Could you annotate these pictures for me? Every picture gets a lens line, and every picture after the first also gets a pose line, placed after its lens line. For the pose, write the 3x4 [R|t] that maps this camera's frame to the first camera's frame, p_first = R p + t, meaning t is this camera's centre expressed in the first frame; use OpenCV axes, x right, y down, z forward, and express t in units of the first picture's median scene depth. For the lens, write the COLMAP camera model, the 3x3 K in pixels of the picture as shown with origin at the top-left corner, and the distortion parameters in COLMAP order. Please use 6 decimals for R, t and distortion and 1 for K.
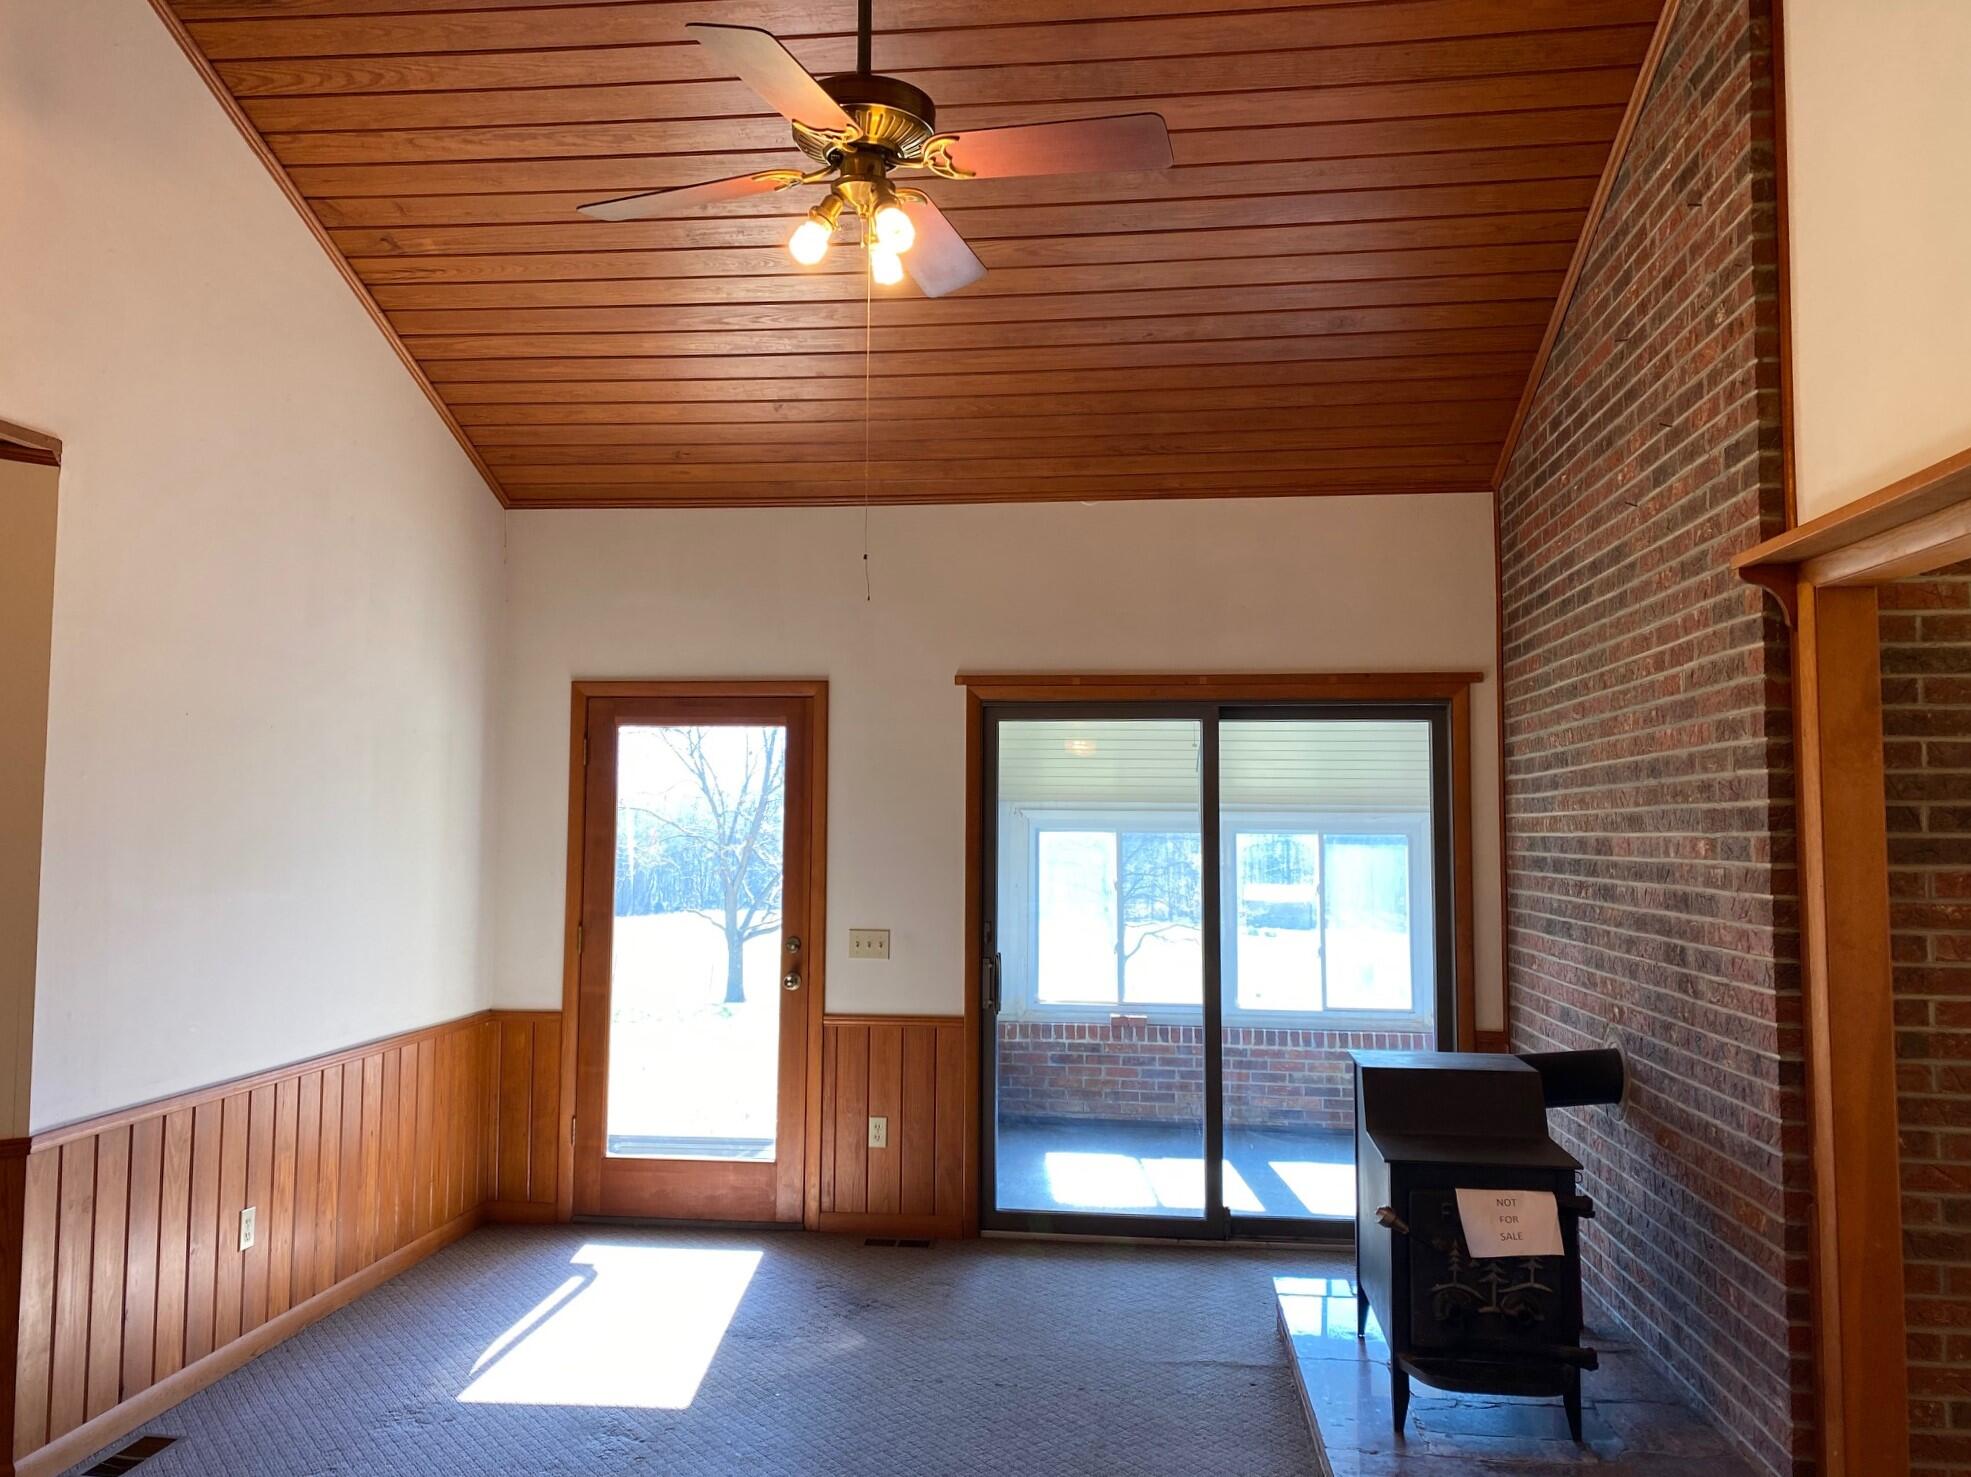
lens RADIAL K [[1515.2, 0, 966.7], [0, 1515.2, 738.8], [0, 0, 1]] dist [0.010730, -0.003554]
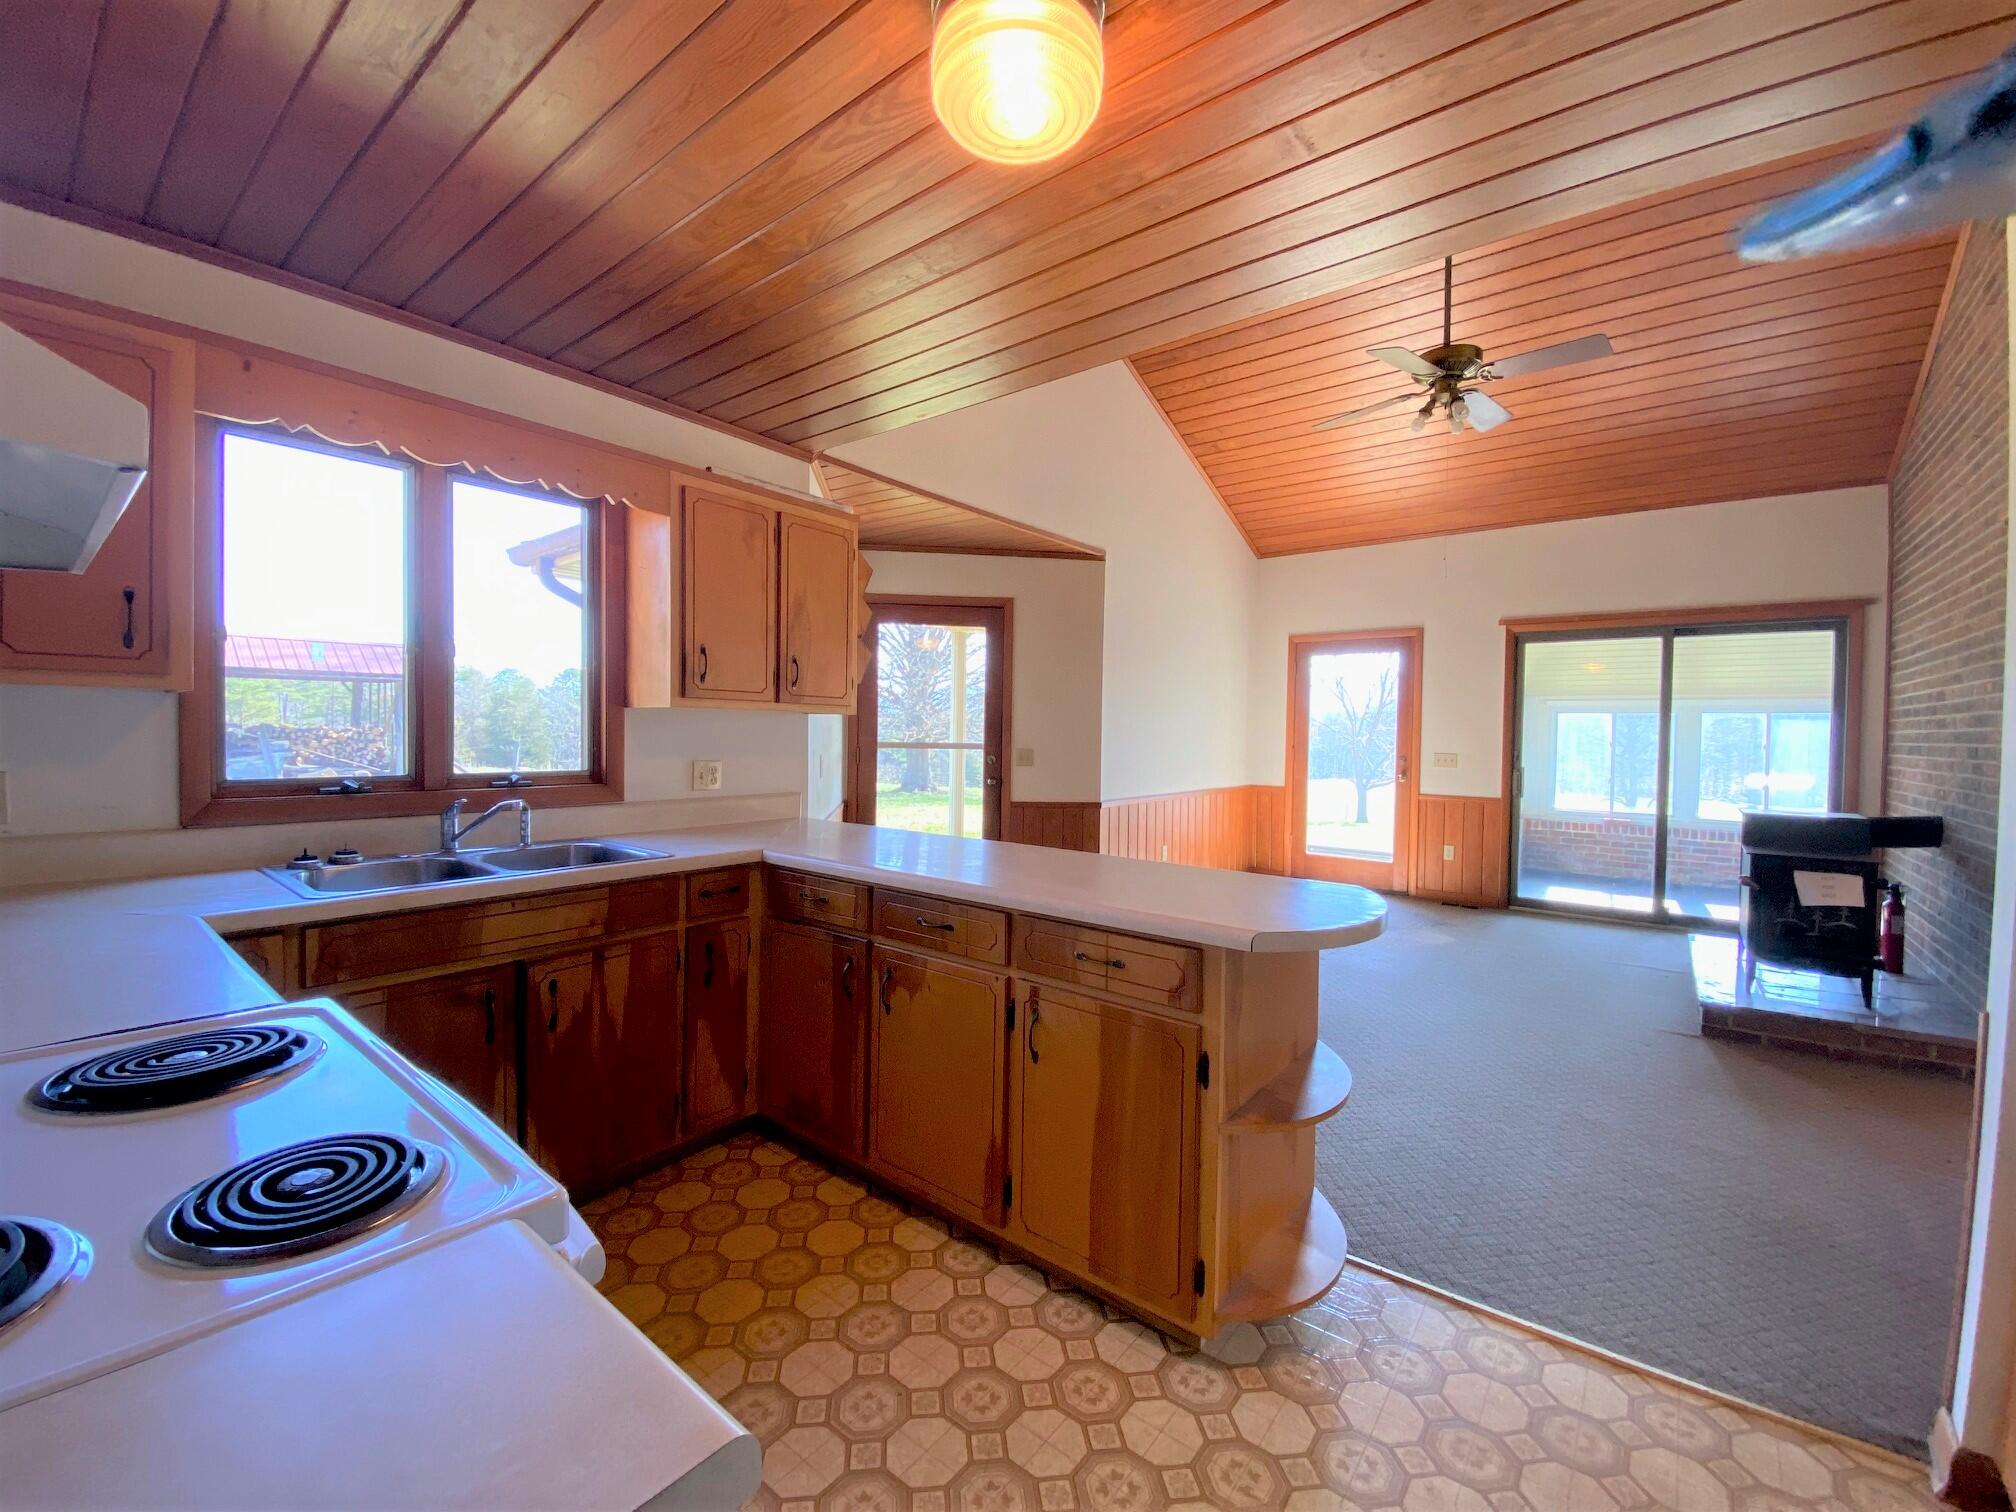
lens RADIAL K [[838.6, 0, 980.2], [0, 838.6, 755.1], [0, 0, 1]] dist [0.011634, -0.020619]
pose [[0.840461, 0.017726, -0.541582, 0.021827], [0.023599, 0.997319, 0.069265, 0.043319], [0.541358, -0.070995, 0.837790, -0.284282]]
